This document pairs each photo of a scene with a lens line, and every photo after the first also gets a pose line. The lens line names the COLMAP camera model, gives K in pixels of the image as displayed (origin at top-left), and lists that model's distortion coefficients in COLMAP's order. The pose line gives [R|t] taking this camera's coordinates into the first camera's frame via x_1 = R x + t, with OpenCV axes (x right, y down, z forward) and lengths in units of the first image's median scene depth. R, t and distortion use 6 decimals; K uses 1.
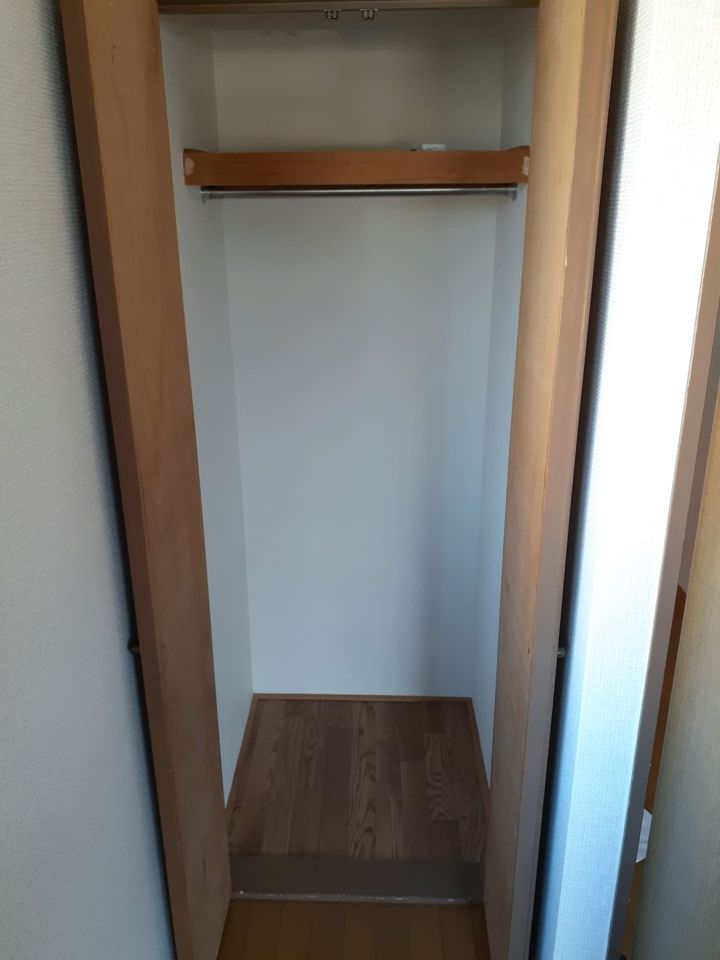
lens RADIAL K [[757.5, 0, 352.9], [0, 757.5, 478.6], [0, 0, 1]] dist [0.002413, -0.025852]
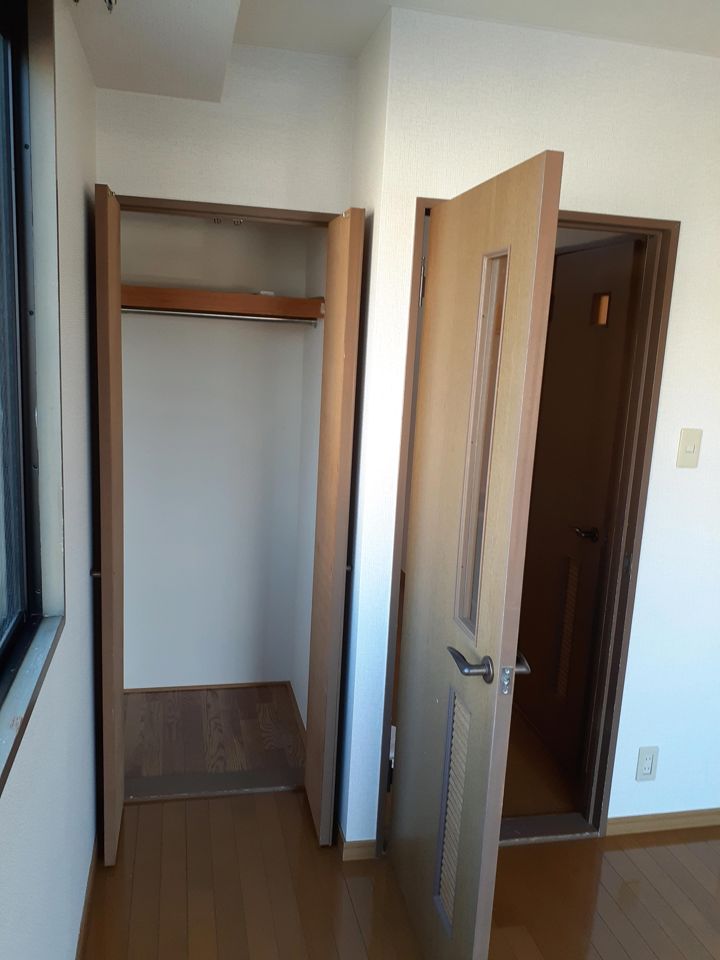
lens RADIAL K [[757.5, 0, 362.0], [0, 757.5, 482.0], [0, 0, 1]] dist [0.002413, -0.025852]
pose [[0.962098, 0.014146, 0.272337, -0.115010], [0.029048, 0.987656, -0.153923, 0.188463], [-0.271152, 0.156000, 0.949811, -0.461696]]
